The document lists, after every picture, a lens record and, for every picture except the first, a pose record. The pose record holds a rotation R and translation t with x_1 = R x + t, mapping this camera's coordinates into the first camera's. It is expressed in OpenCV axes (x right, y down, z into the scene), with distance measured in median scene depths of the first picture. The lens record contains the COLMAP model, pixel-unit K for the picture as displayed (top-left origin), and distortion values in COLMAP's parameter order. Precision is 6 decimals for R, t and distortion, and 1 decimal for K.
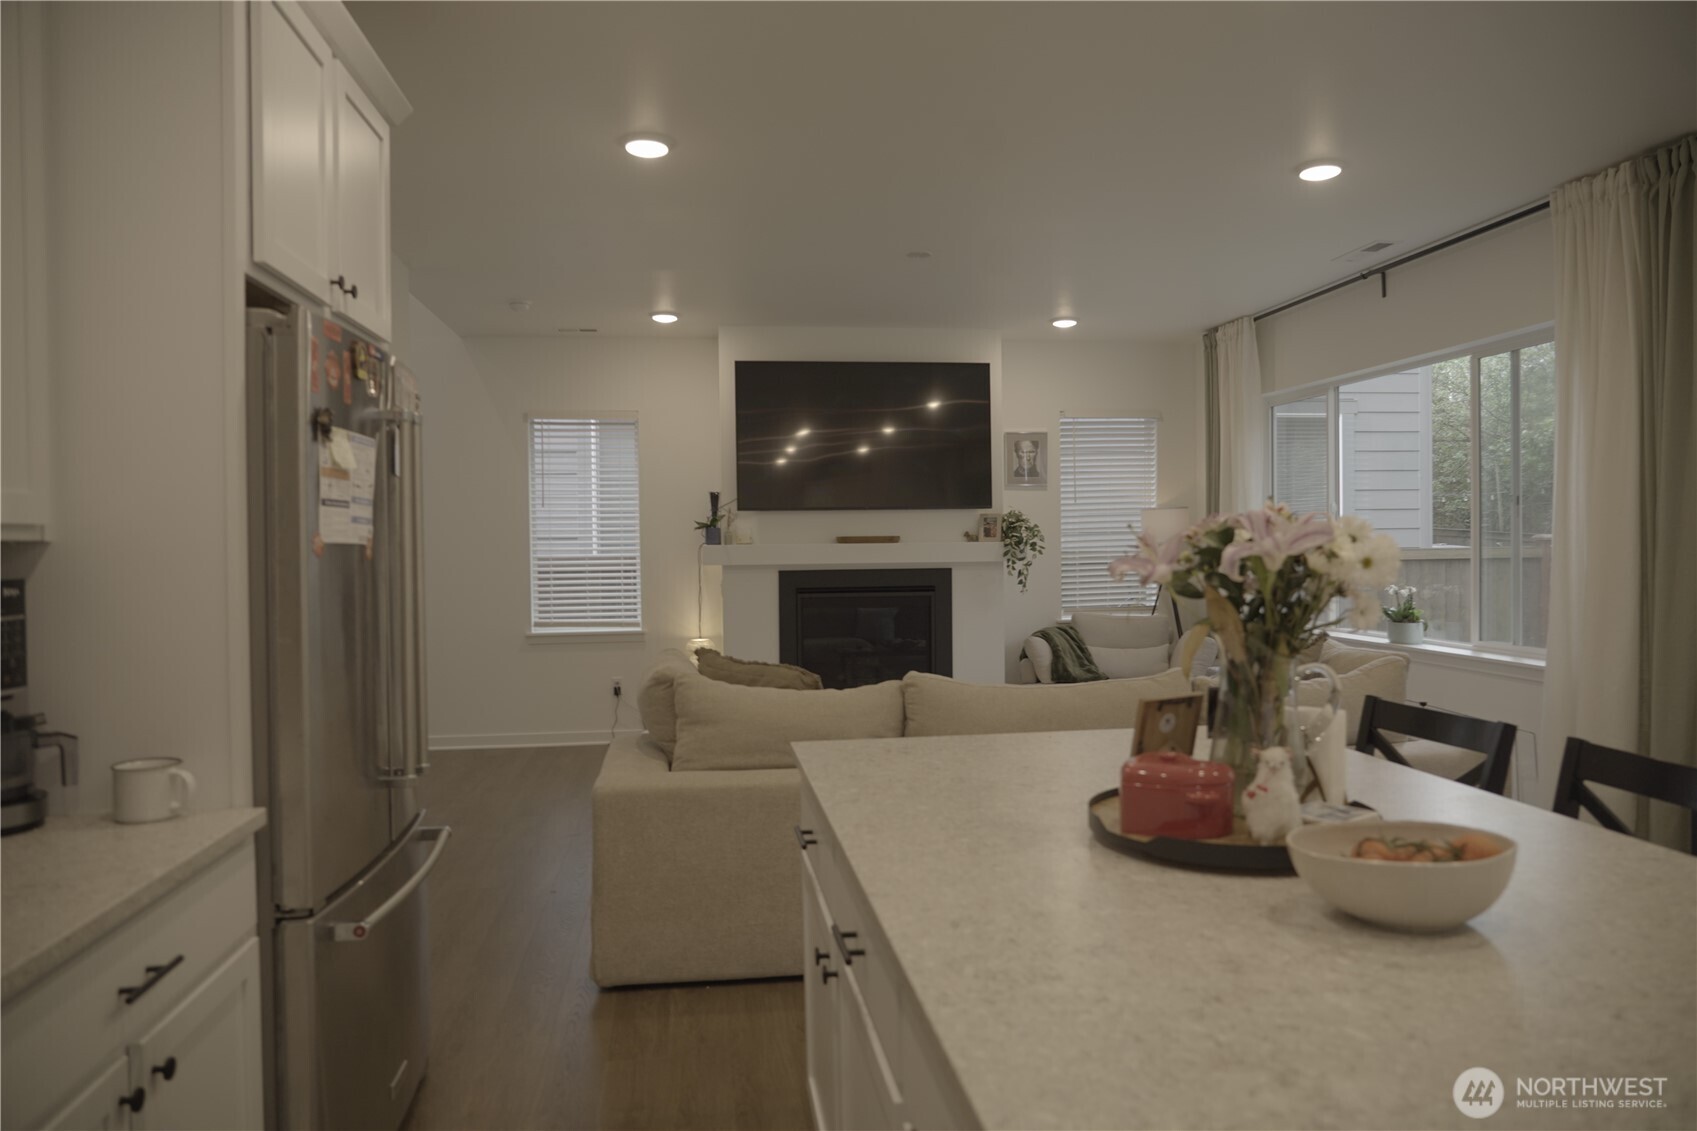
lens RADIAL K [[1143.8, 0, 846.3], [0, 1143.8, 555.6], [0, 0, 1]] dist [-0.028948, 0.018725]
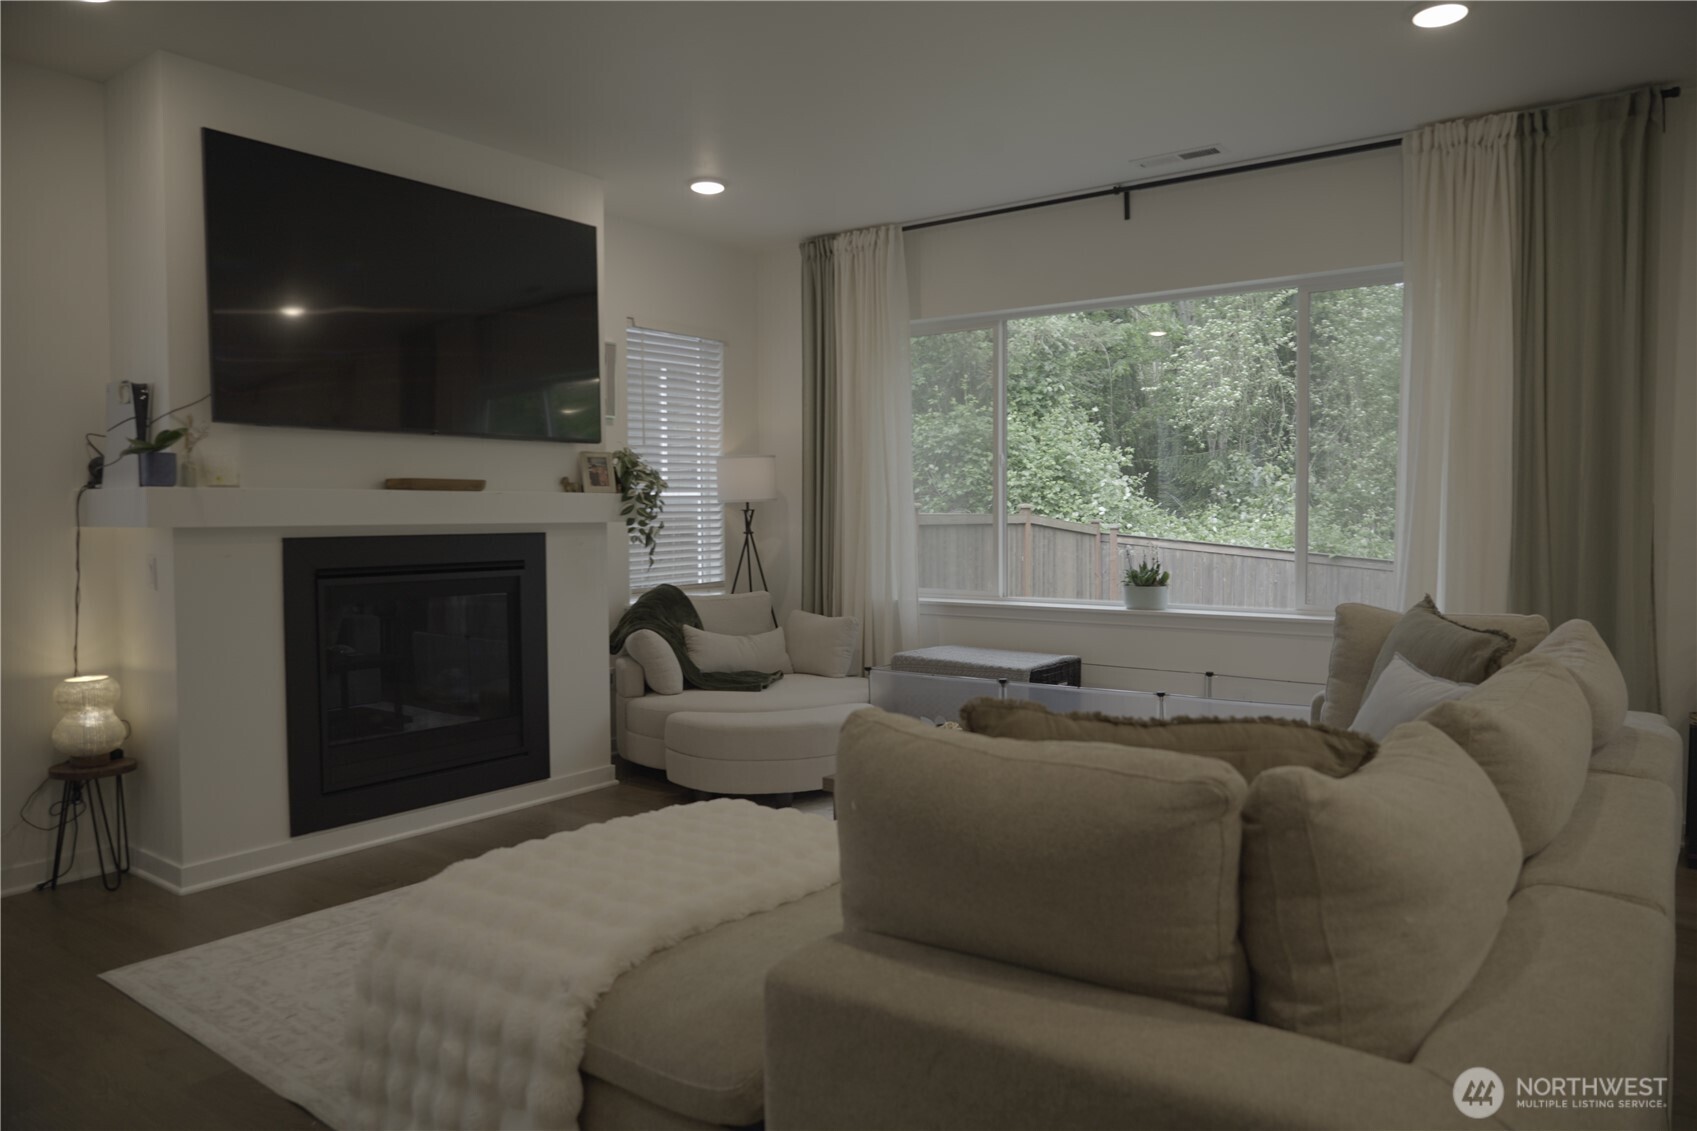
lens RADIAL K [[1143.8, 0, 857.8], [0, 1143.8, 570.7], [0, 0, 1]] dist [-0.028948, 0.018725]
pose [[0.691994, -0.028142, 0.721355, -0.259995], [0.003638, 0.999363, 0.035498, 0.010523], [-0.721894, -0.021940, 0.691655, 0.429253]]
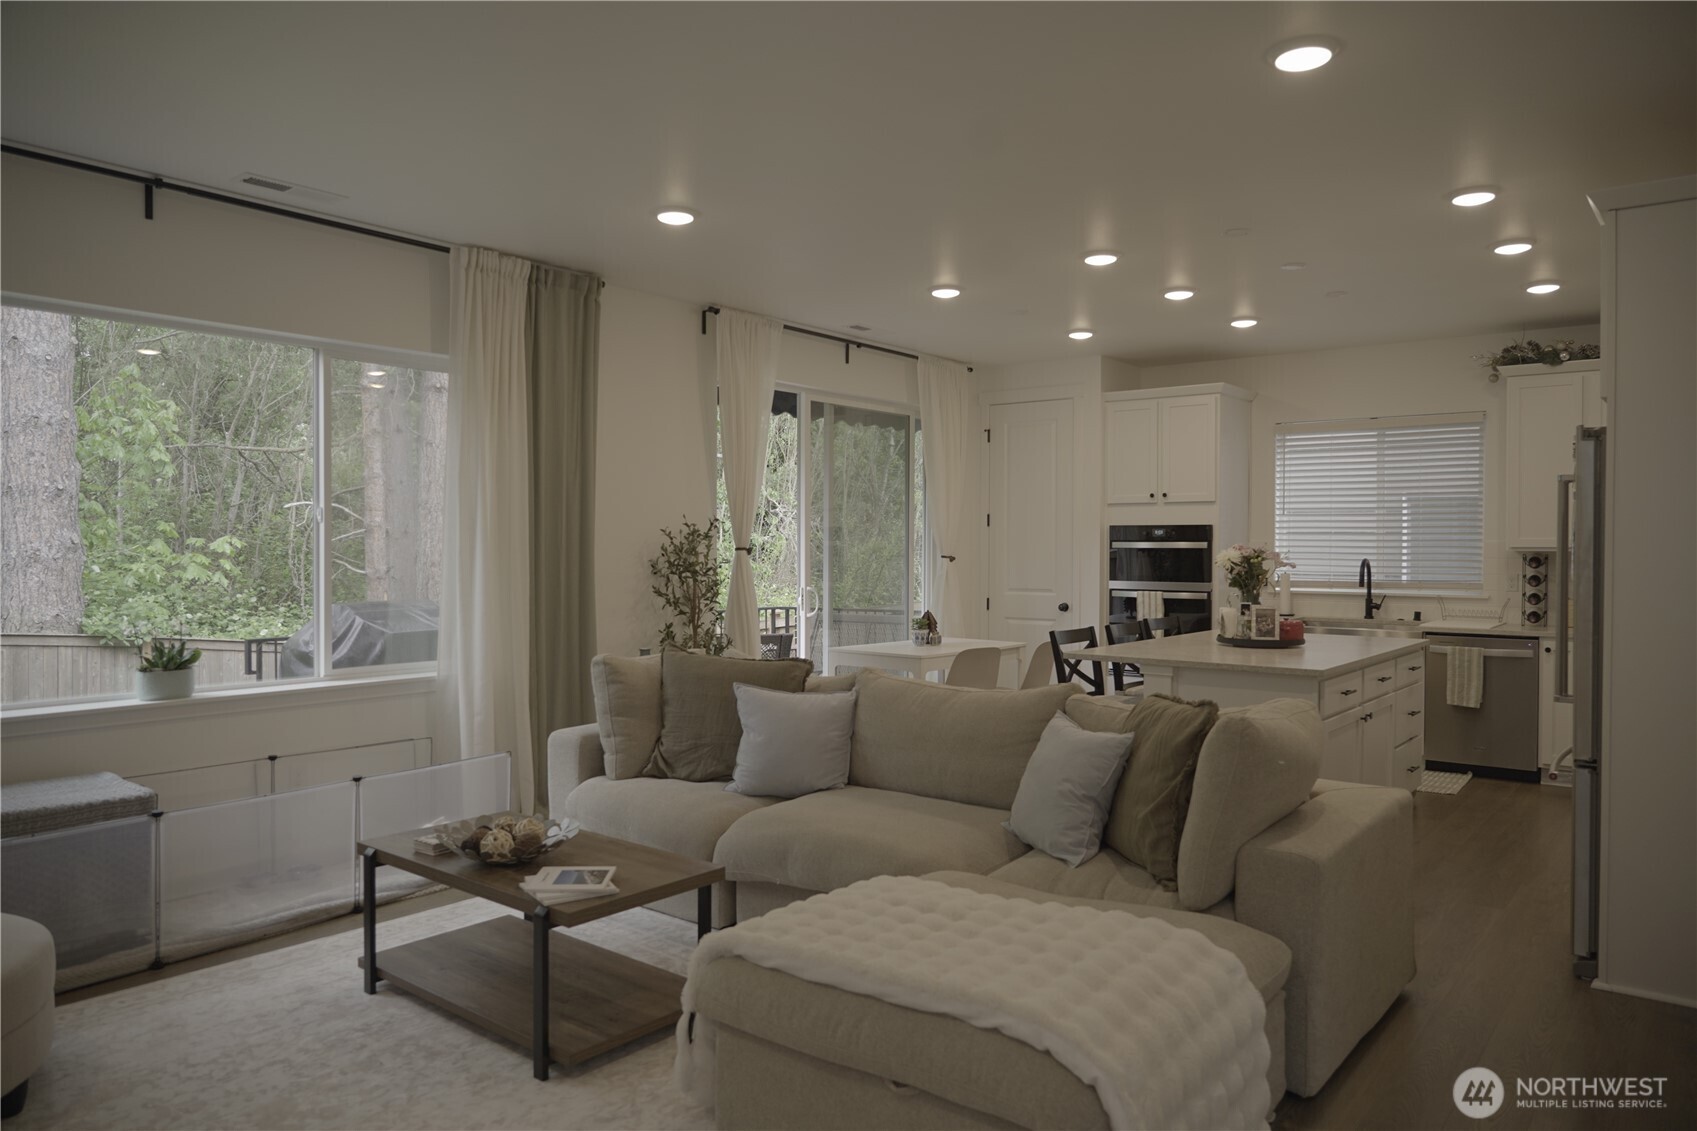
lens RADIAL K [[1143.8, 0, 853.9], [0, 1143.8, 561.2], [0, 0, 1]] dist [-0.028948, 0.018725]
pose [[-0.699730, -0.001113, 0.714407, -0.282181], [0.010332, 0.999878, 0.011678, -0.013082], [-0.714333, 0.015552, -0.699633, 0.960157]]
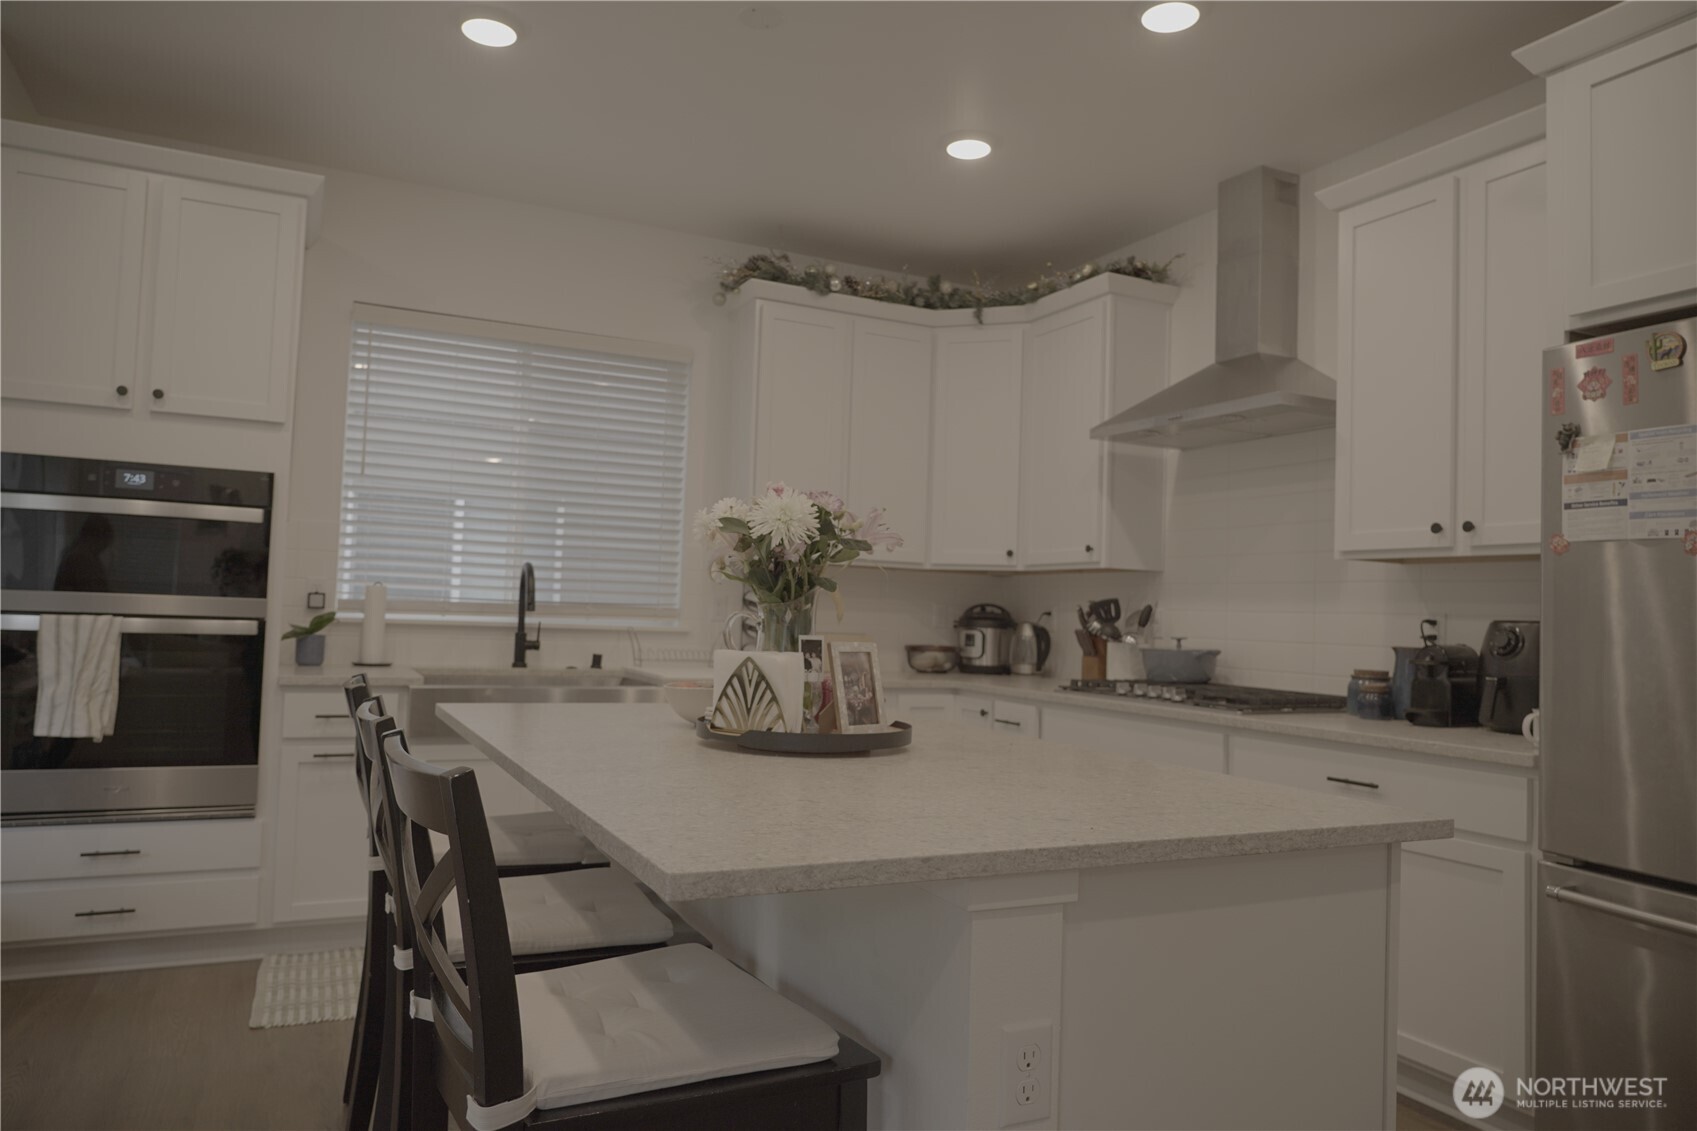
lens RADIAL K [[1143.8, 0, 855.4], [0, 1143.8, 563.9], [0, 0, 1]] dist [-0.028948, 0.018725]
pose [[-0.941351, -0.038277, -0.335252, 0.169463], [-0.028493, 0.999014, -0.034055, 0.017260], [0.336225, -0.022505, -0.941513, 0.523544]]
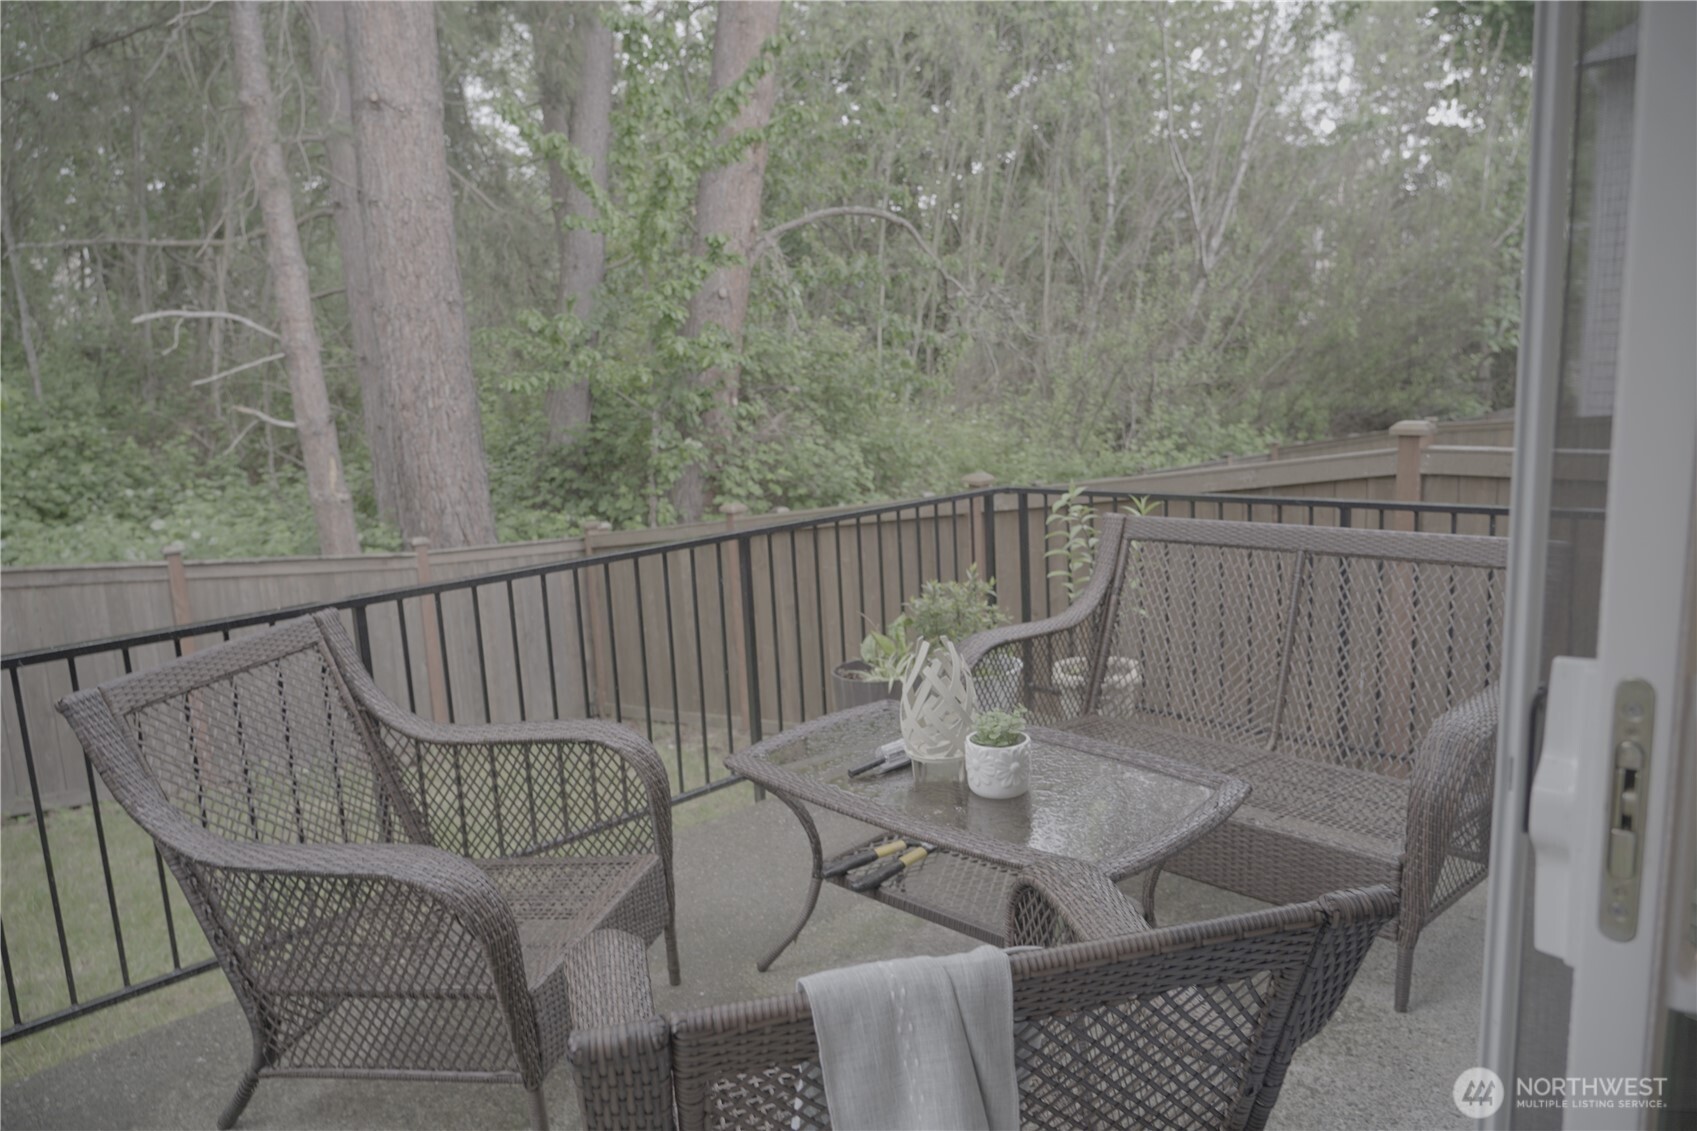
lens RADIAL K [[1143.8, 0, 852.4], [0, 1143.8, 561.6], [0, 0, 1]] dist [-0.028948, 0.018725]
pose [[-0.586045, -0.102705, 0.803743, 0.431035], [0.058063, 0.984061, 0.168083, -0.005051], [-0.808196, 0.145172, -0.570741, 0.382768]]
